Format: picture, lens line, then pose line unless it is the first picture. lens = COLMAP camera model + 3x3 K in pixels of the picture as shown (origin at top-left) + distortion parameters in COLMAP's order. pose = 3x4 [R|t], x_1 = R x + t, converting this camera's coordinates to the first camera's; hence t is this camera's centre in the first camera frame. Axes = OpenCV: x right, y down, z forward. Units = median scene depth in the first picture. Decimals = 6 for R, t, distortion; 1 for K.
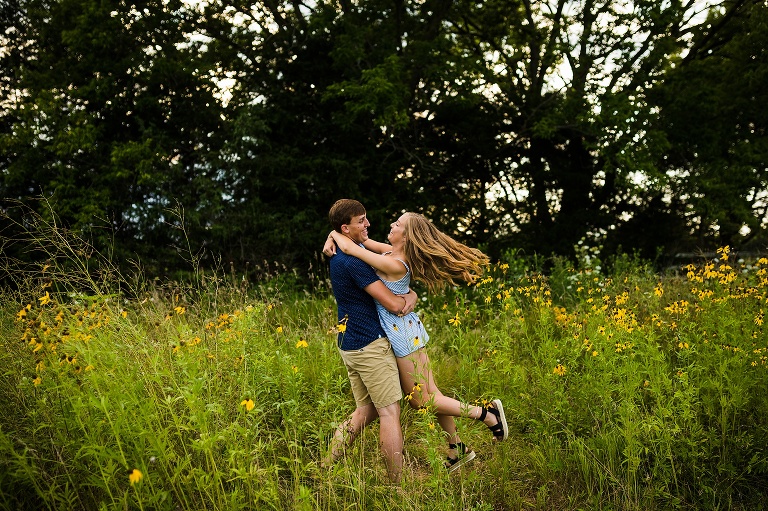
lens RADIAL K [[763.1, 0, 379.9], [0, 763.1, 259.9], [0, 0, 1]] dist [-0.063674, 0.101624]
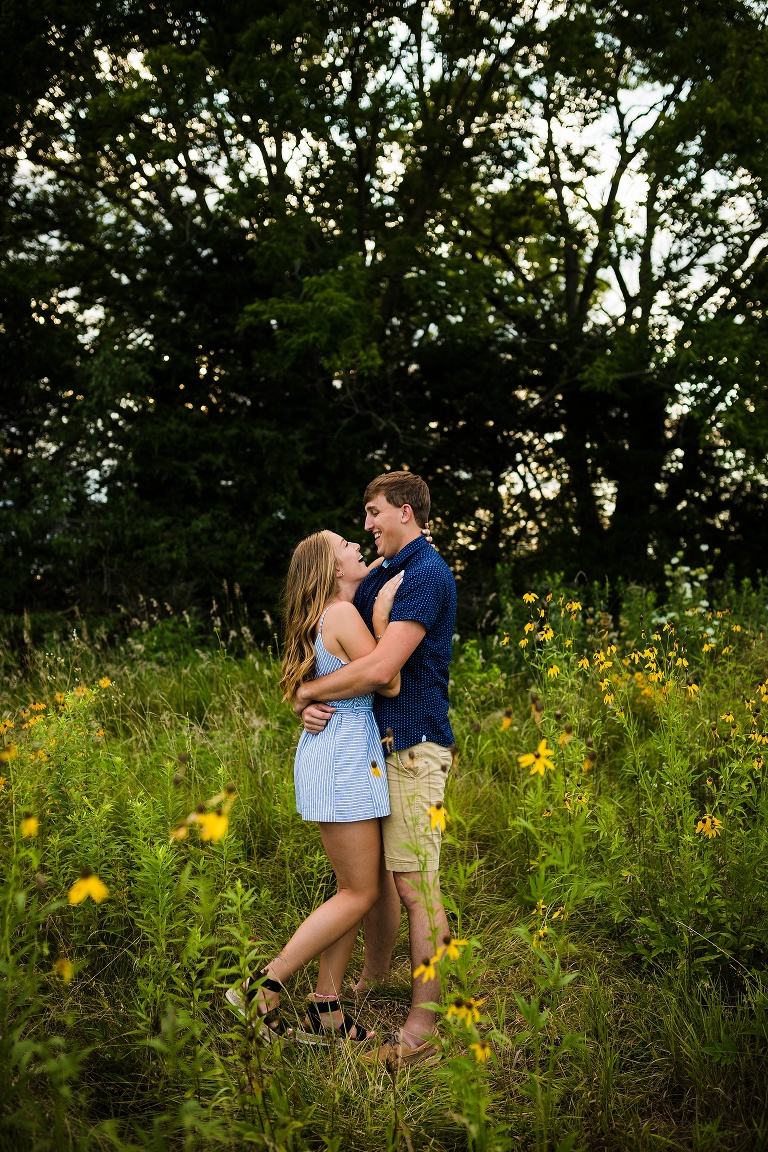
lens RADIAL K [[1144.6, 0, 381.8], [0, 1144.6, 576.3], [0, 0, 1]] dist [-0.063674, 0.101624]
pose [[0.999070, -0.008355, 0.042303, -0.000525], [0.008884, 0.999884, -0.012339, -0.001202], [-0.042195, 0.012703, 0.999029, 0.078049]]
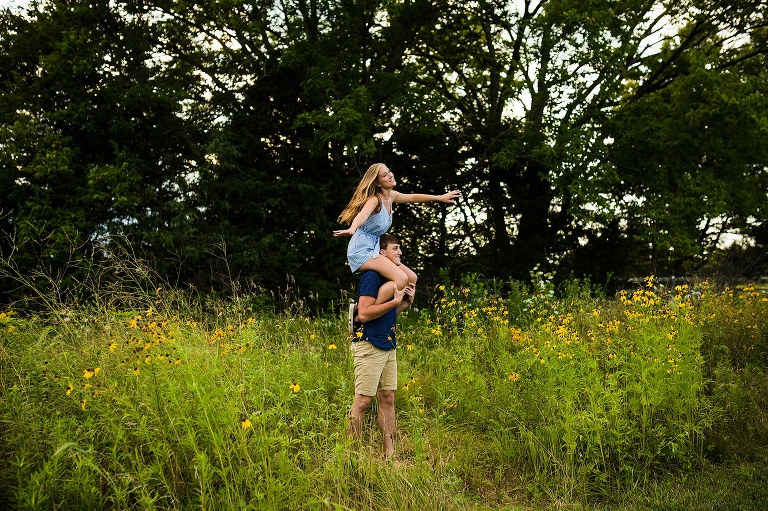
lens RADIAL K [[791.7, 0, 384.0], [0, 791.7, 255.5], [0, 0, 1]] dist [-0.059119, 0.013587]
pose [[0.997904, 0.012525, 0.063486, -0.014623], [-0.010464, 0.999410, -0.032698, -0.001402], [-0.063858, 0.031965, 0.997447, -0.068719]]
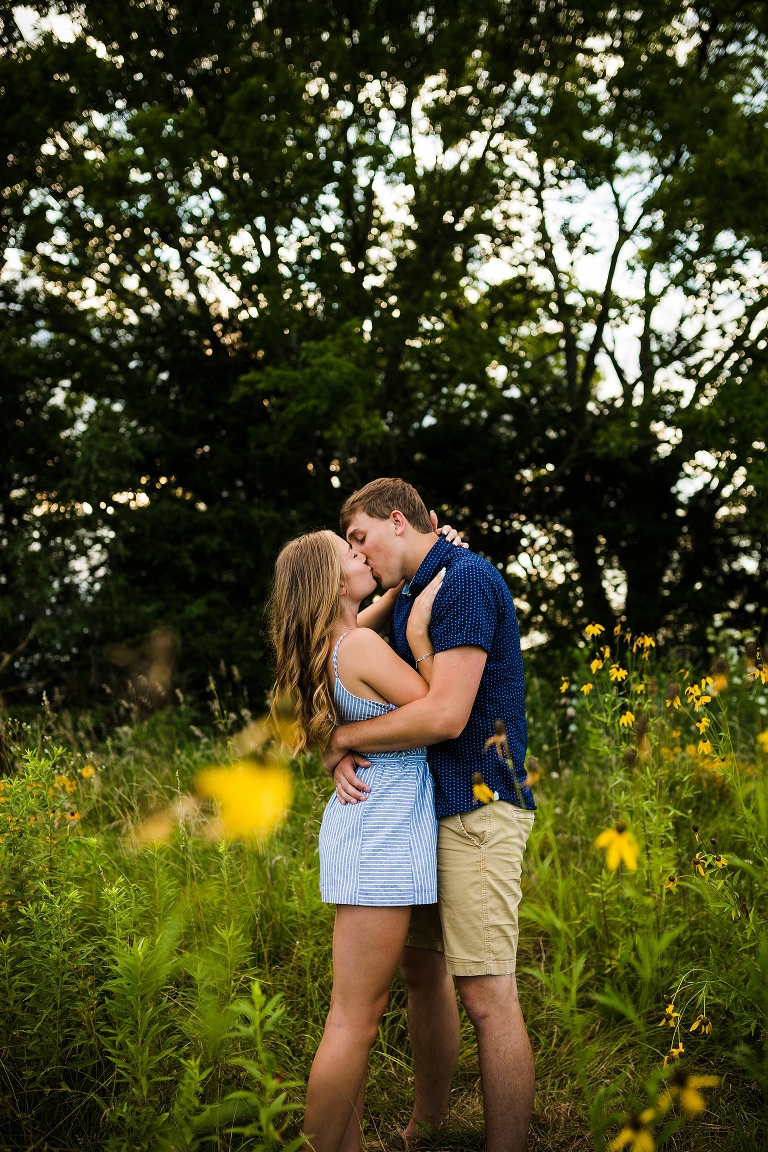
lens RADIAL K [[1164.1, 0, 382.3], [0, 1164.1, 563.8], [0, 0, 1]] dist [-0.078250, 0.113172]
pose [[0.998491, -0.029757, 0.046149, -0.005366], [0.034740, 0.993187, -0.111235, 0.011024], [-0.042525, 0.112671, 0.992722, 0.121670]]
